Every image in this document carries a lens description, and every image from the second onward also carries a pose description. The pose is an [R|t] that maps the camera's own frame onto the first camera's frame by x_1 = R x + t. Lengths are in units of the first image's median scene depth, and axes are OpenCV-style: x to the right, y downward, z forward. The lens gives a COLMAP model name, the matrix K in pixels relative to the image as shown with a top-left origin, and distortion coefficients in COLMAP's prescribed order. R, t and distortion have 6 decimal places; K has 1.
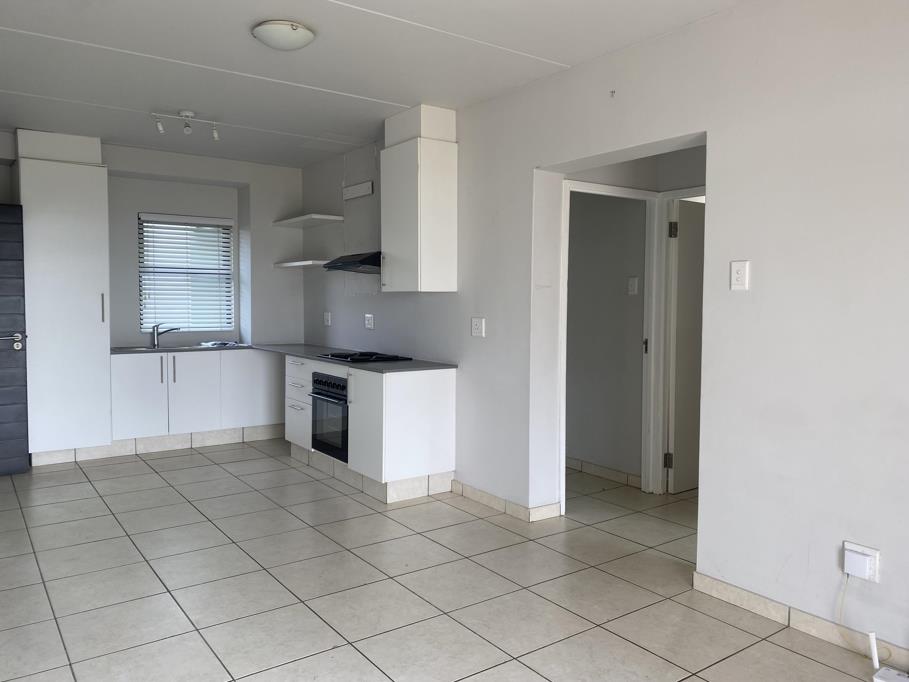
lens RADIAL K [[690.9, 0, 454.5], [0, 690.9, 341.0], [0, 0, 1]] dist [0.001378, -0.000091]
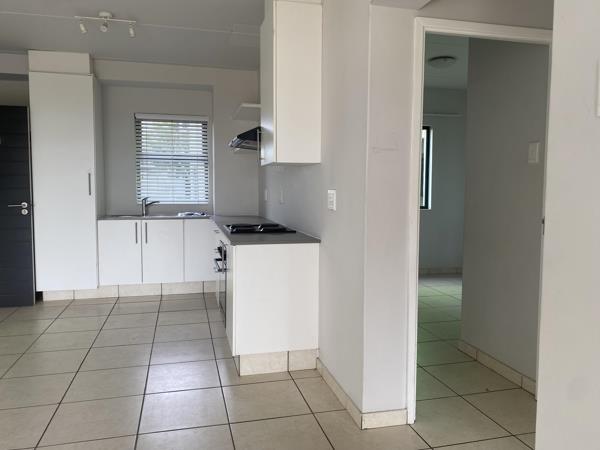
lens RADIAL K [[456.0, 0, 300.0], [0, 456.0, 225.0], [0, 0, 1]] dist [0.001378, -0.000091]
pose [[0.930379, 0.029260, -0.365429, 0.174888], [-0.022232, 0.999478, 0.023427, -0.000255], [0.365924, -0.013672, 0.930545, 0.336389]]
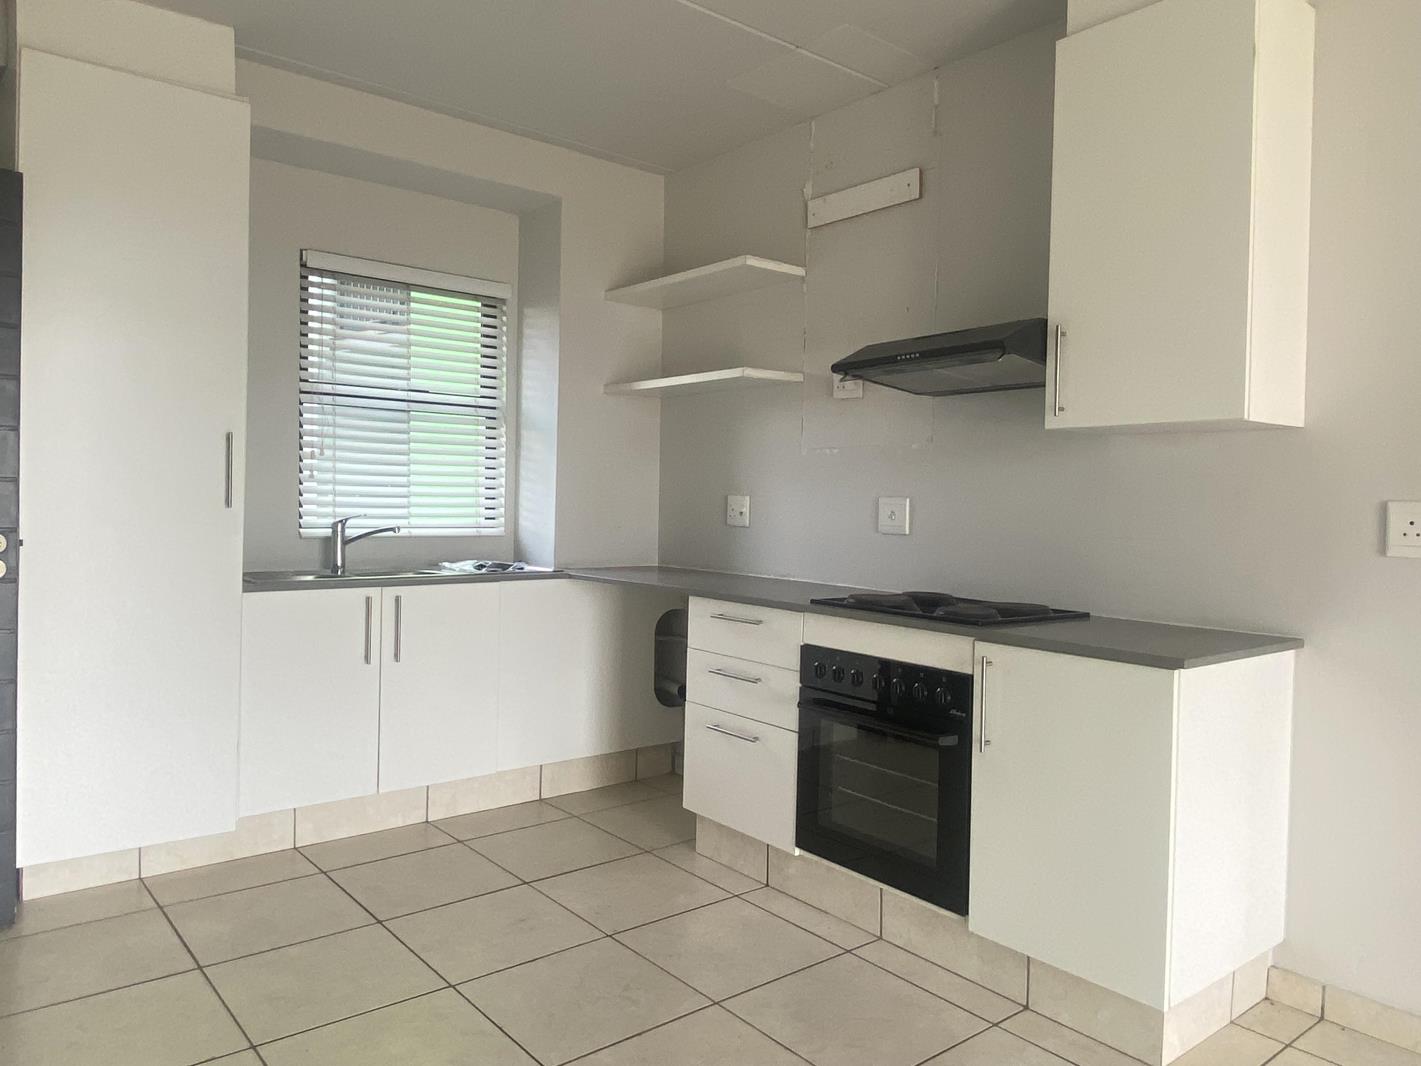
lens RADIAL K [[1011.5, 0, 712.4], [0, 1011.5, 525.7], [0, 0, 1]] dist [0.055355, -0.070394]
pose [[0.998128, 0.012401, 0.059881, -0.272372], [-0.010441, 0.999403, -0.032928, -0.001834], [-0.060254, 0.032241, 0.997662, 0.419066]]
